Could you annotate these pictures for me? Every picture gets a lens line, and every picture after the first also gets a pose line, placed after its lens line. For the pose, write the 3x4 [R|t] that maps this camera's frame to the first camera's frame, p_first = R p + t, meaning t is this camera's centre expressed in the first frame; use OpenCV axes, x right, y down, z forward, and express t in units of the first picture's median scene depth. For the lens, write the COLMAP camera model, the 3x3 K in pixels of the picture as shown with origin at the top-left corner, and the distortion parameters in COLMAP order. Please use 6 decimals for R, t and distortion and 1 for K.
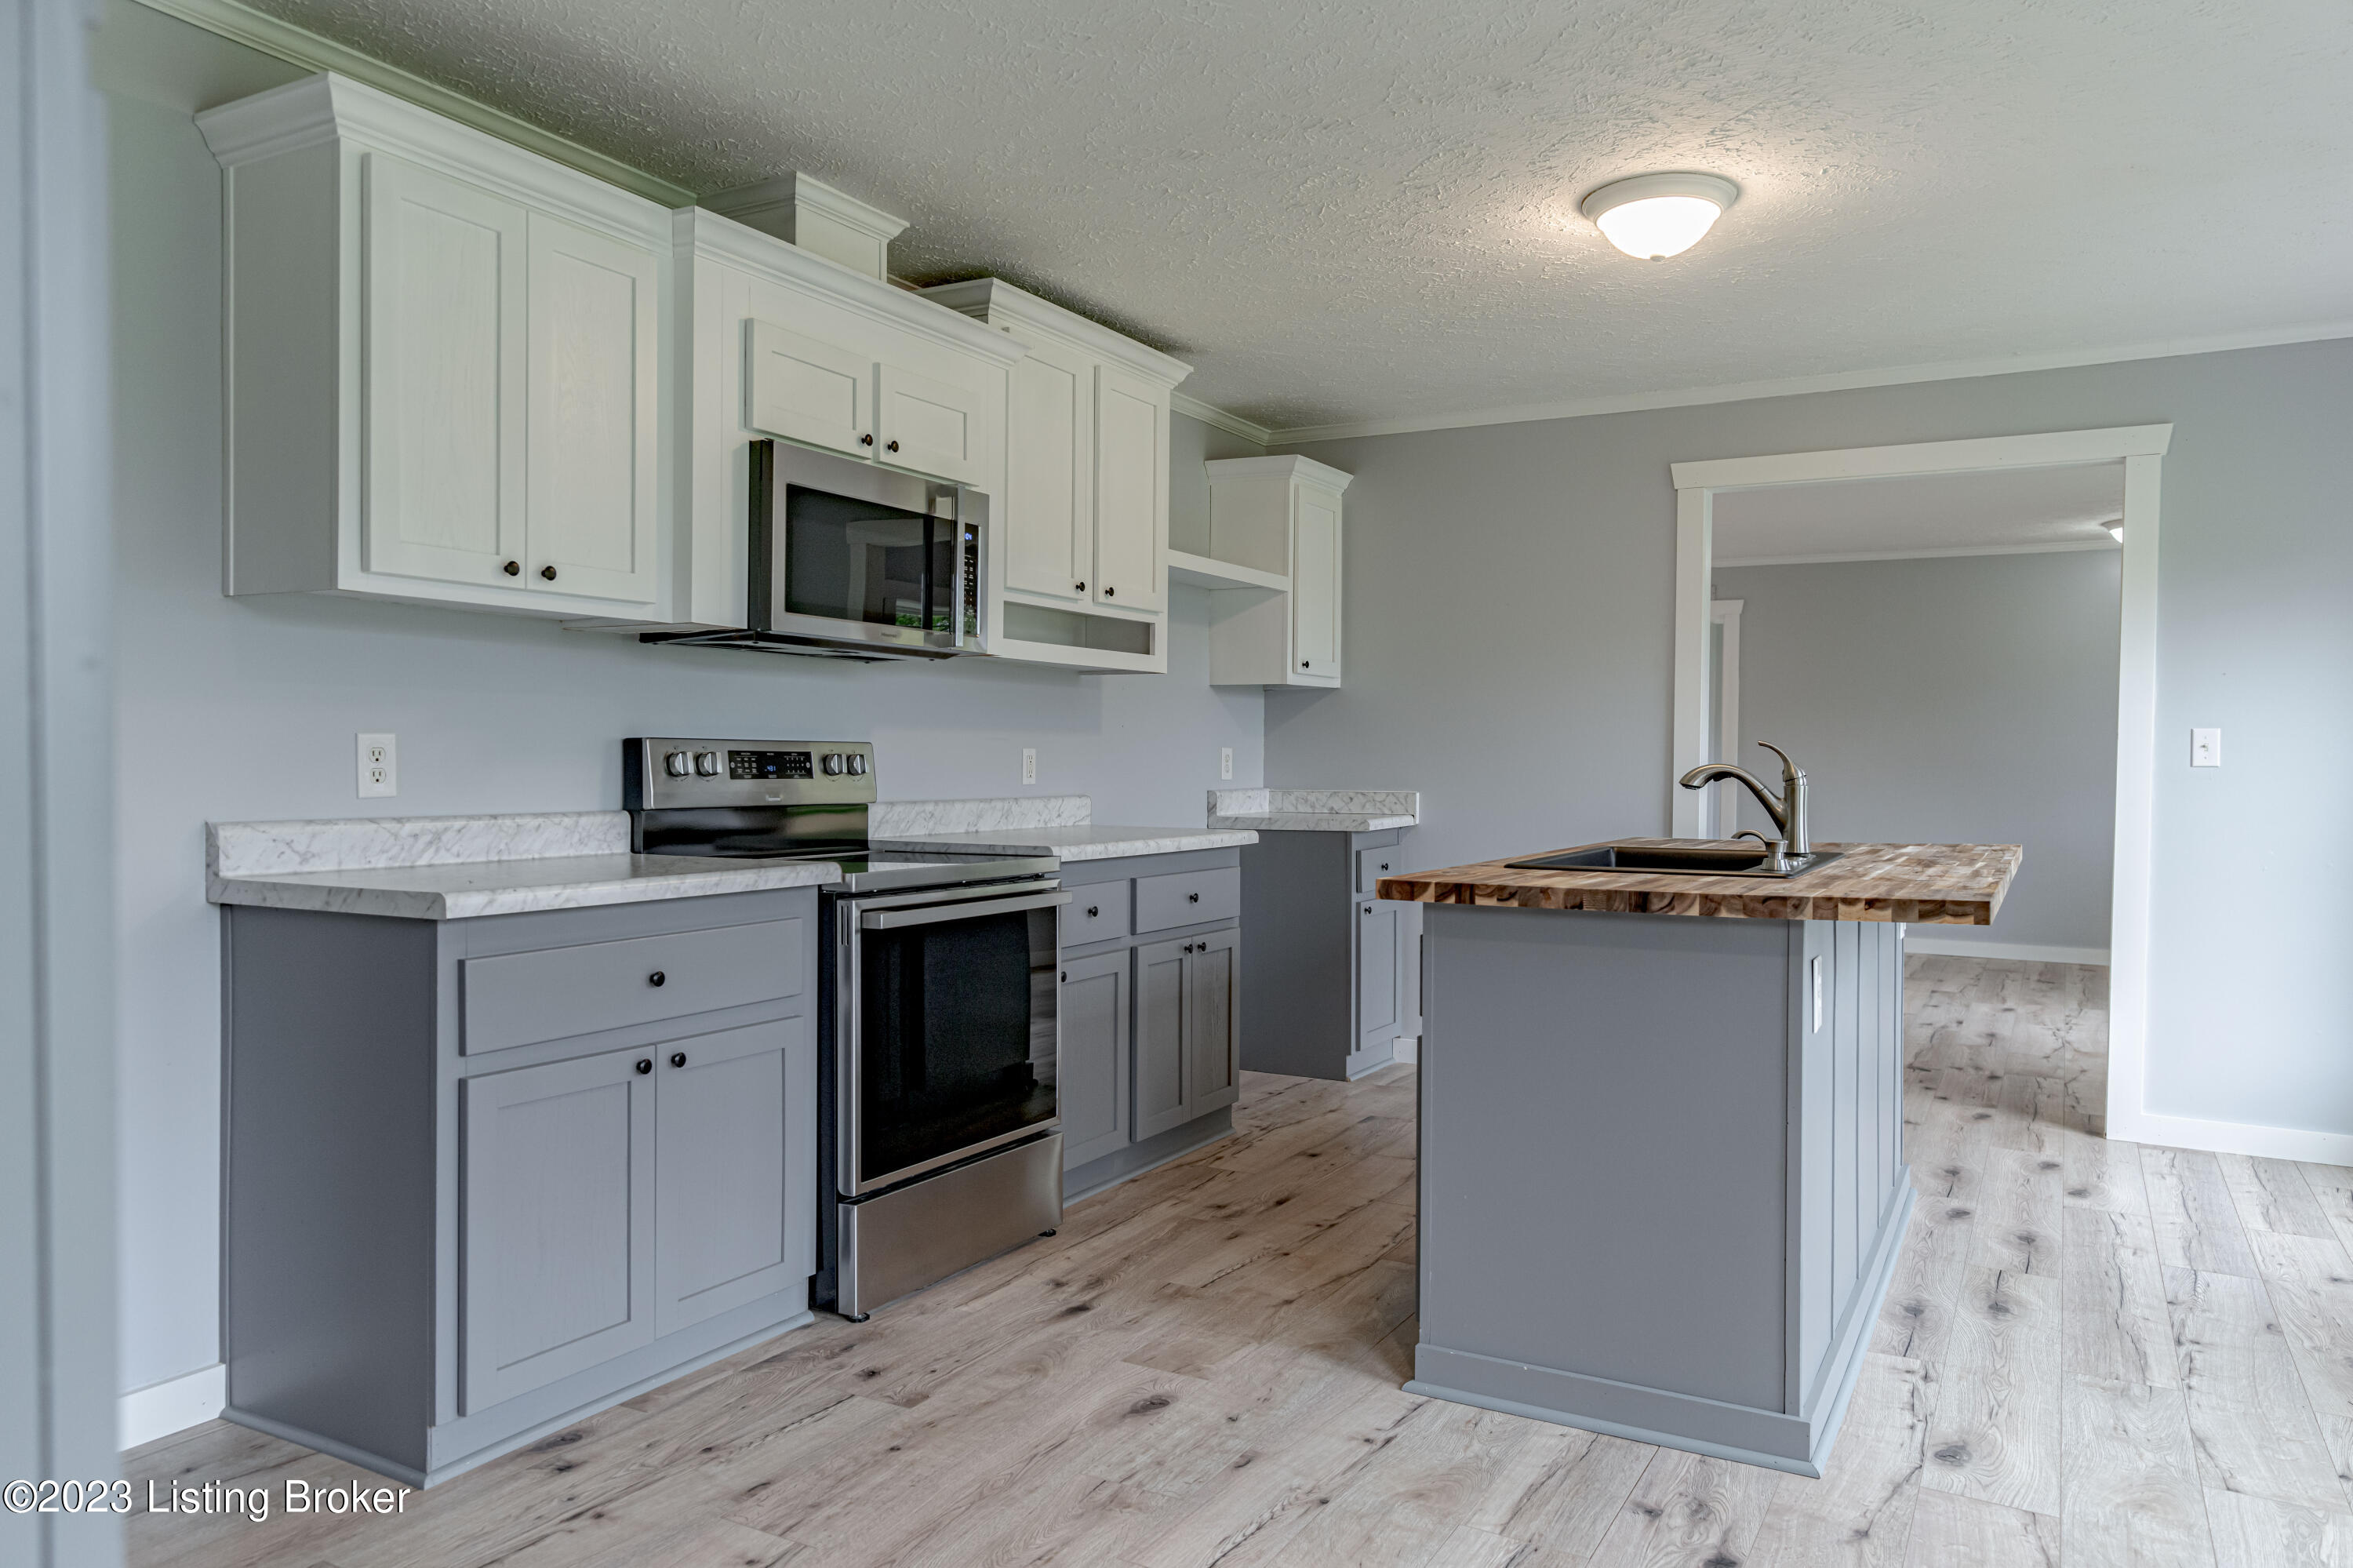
lens RADIAL K [[1587.5, 0, 1168.2], [0, 1587.5, 789.1], [0, 0, 1]] dist [-0.000392, 0.006942]
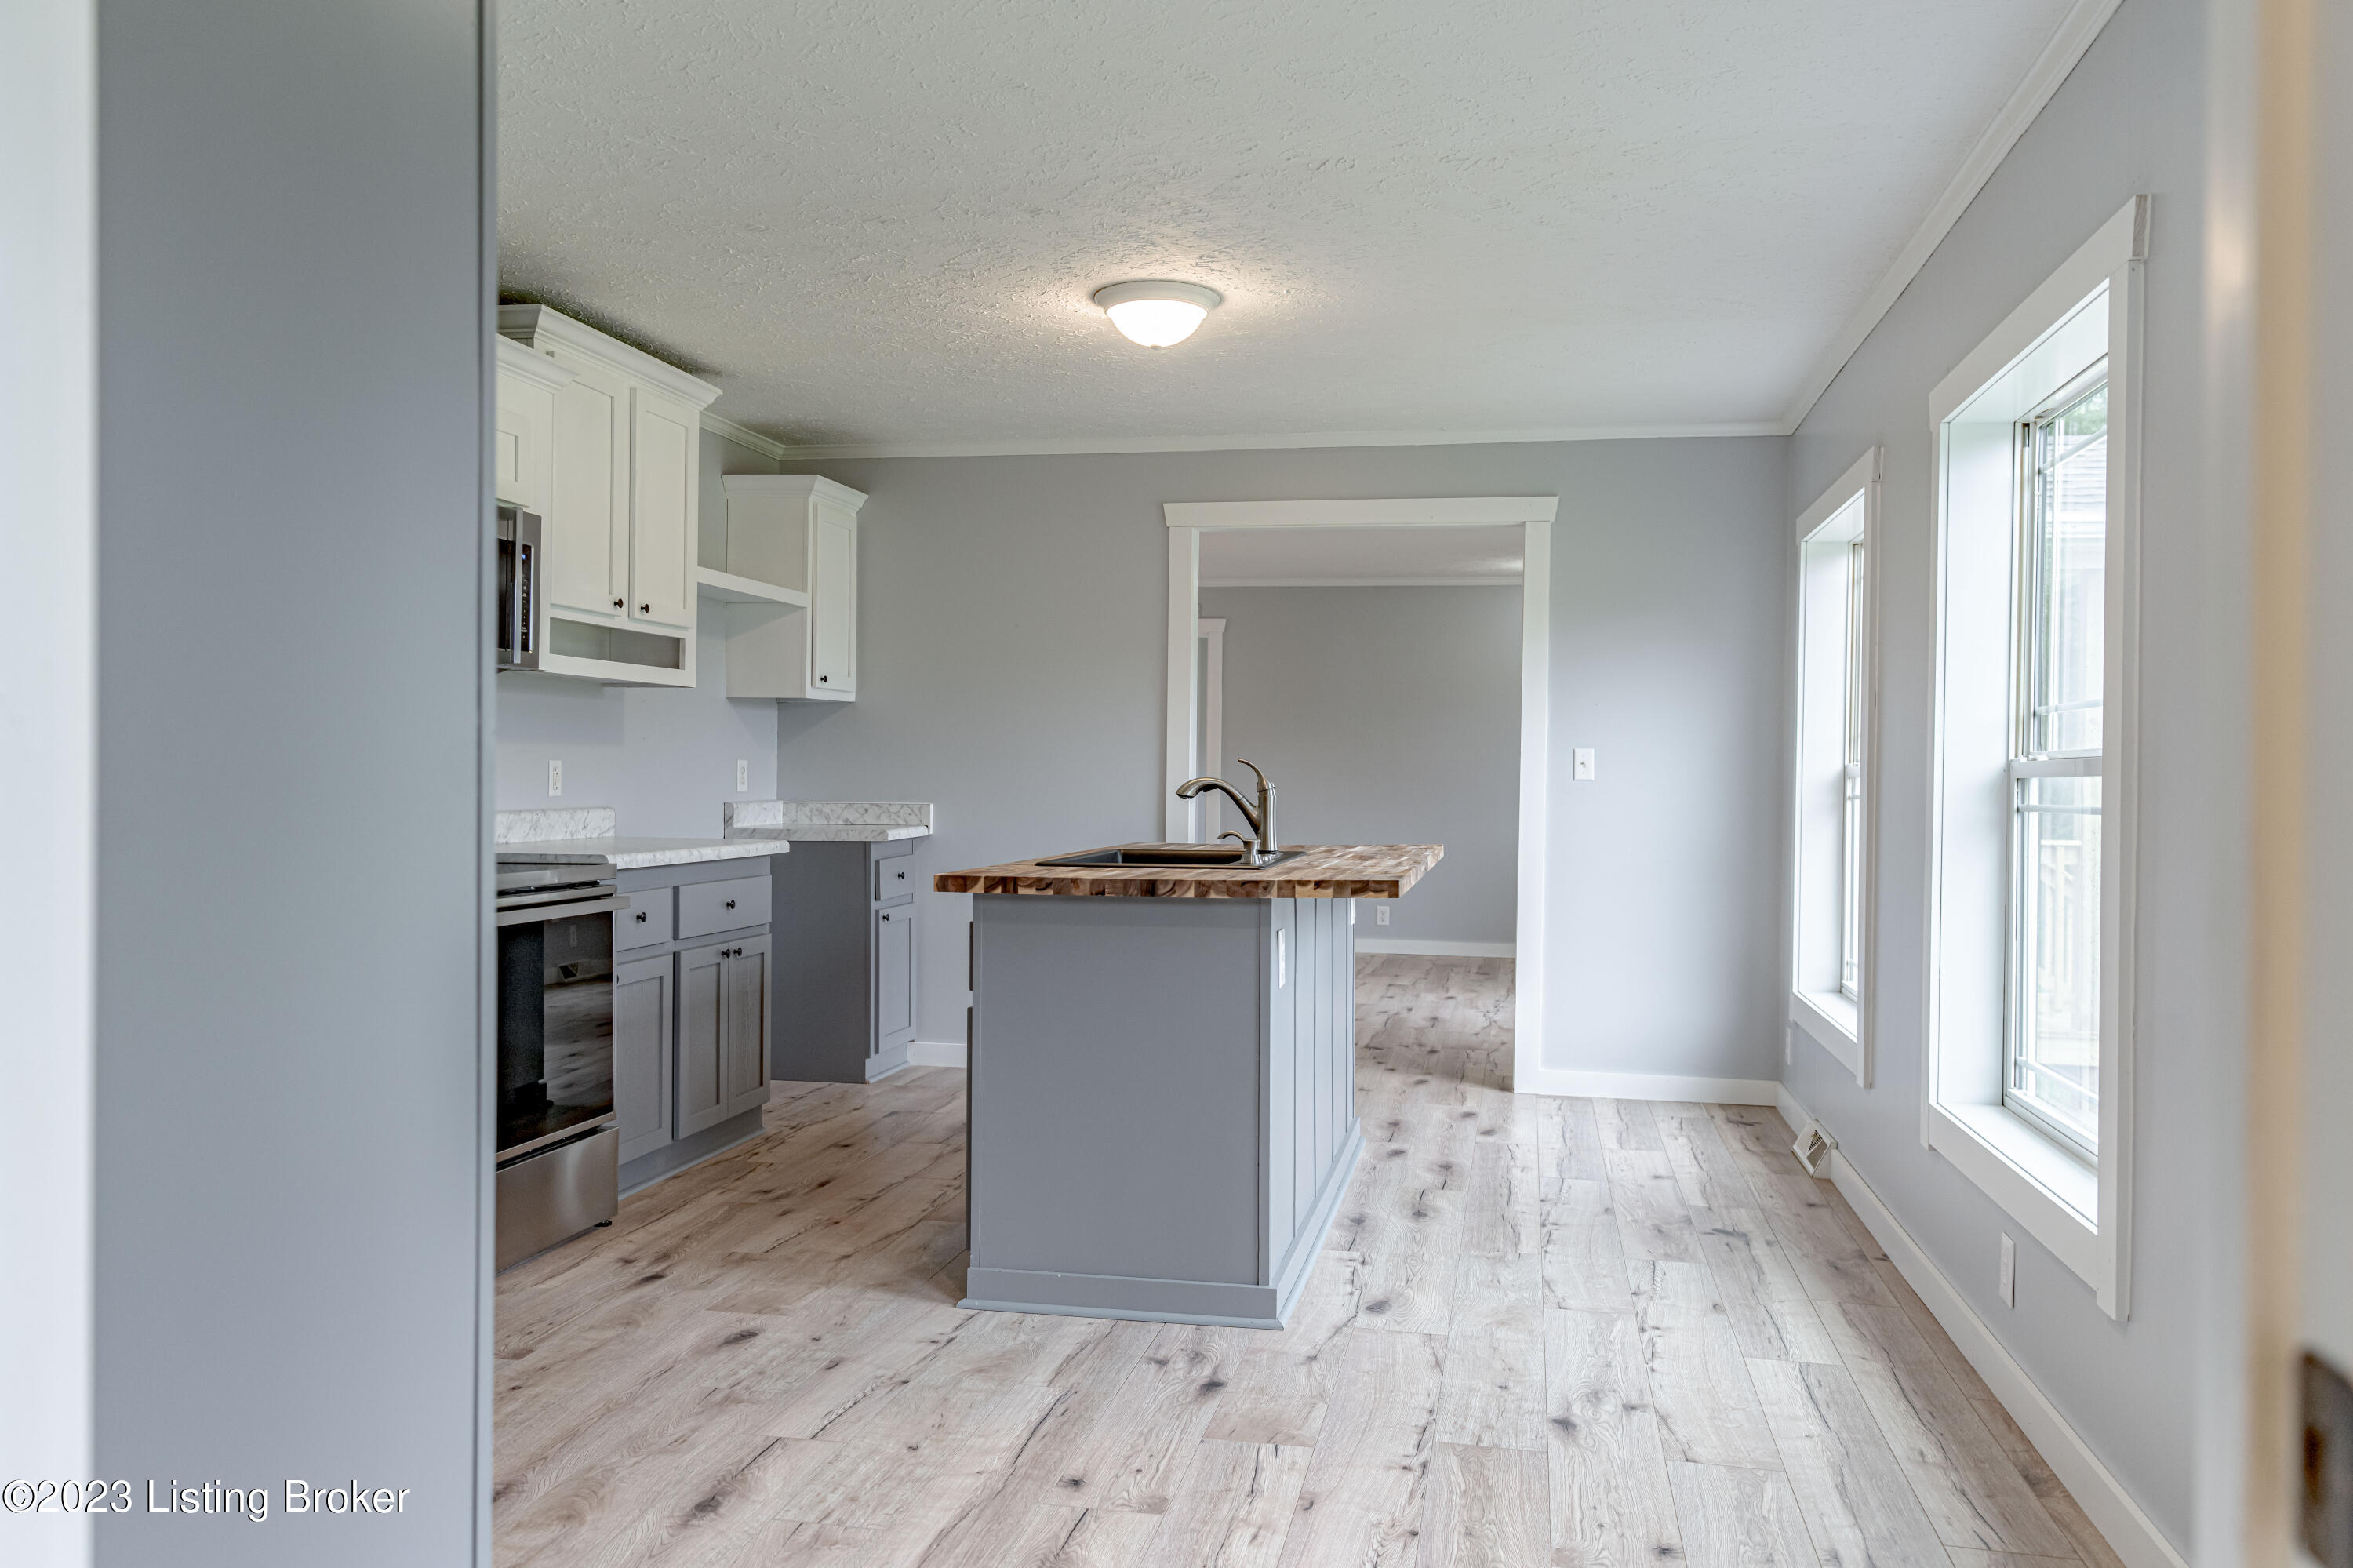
lens RADIAL K [[1764.7, 0, 1176.5], [0, 1764.7, 784.0], [0, 0, 1]] dist [0.001095, 0.000273]
pose [[0.949381, 0.000746, 0.314126, -0.092231], [0.002686, 0.999941, -0.010491, 0.002914], [-0.314116, 0.010804, 0.949323, -0.253207]]
